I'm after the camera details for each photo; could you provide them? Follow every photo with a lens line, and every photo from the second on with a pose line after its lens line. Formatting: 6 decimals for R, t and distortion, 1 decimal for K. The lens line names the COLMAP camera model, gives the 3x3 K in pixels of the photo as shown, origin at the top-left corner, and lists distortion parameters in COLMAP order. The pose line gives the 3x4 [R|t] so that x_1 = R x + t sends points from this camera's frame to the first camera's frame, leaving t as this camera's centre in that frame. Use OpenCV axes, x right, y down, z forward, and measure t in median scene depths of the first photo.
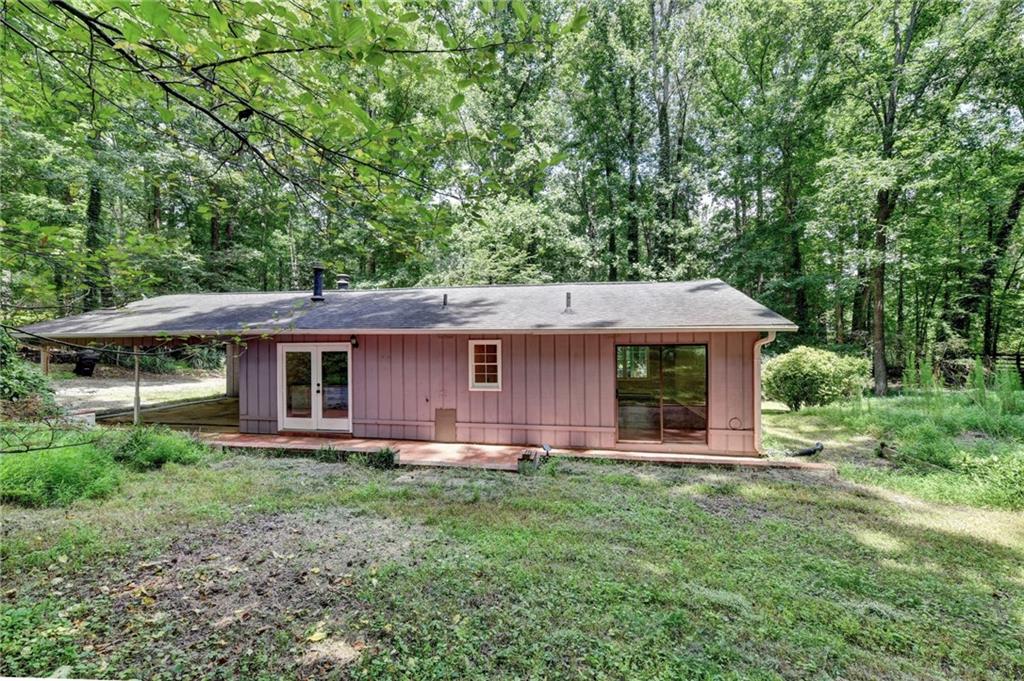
lens RADIAL K [[431.8, 0, 512.0], [0, 431.8, 340.5], [0, 0, 1]] dist [-0.000758, -0.000101]
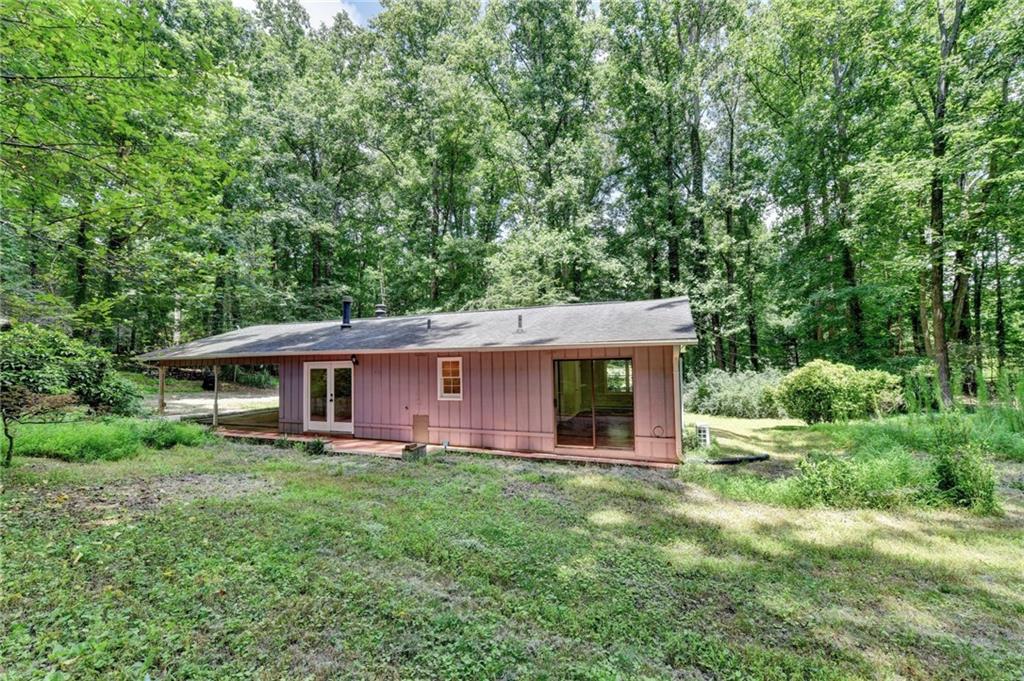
lens RADIAL K [[414.6, 0, 512.0], [0, 414.6, 340.5], [0, 0, 1]] dist [-0.002346, -0.000181]
pose [[0.979552, -0.021756, -0.200013, 0.285981], [0.012588, 0.998816, -0.046997, 0.007289], [0.200798, 0.043518, 0.978666, -0.072135]]
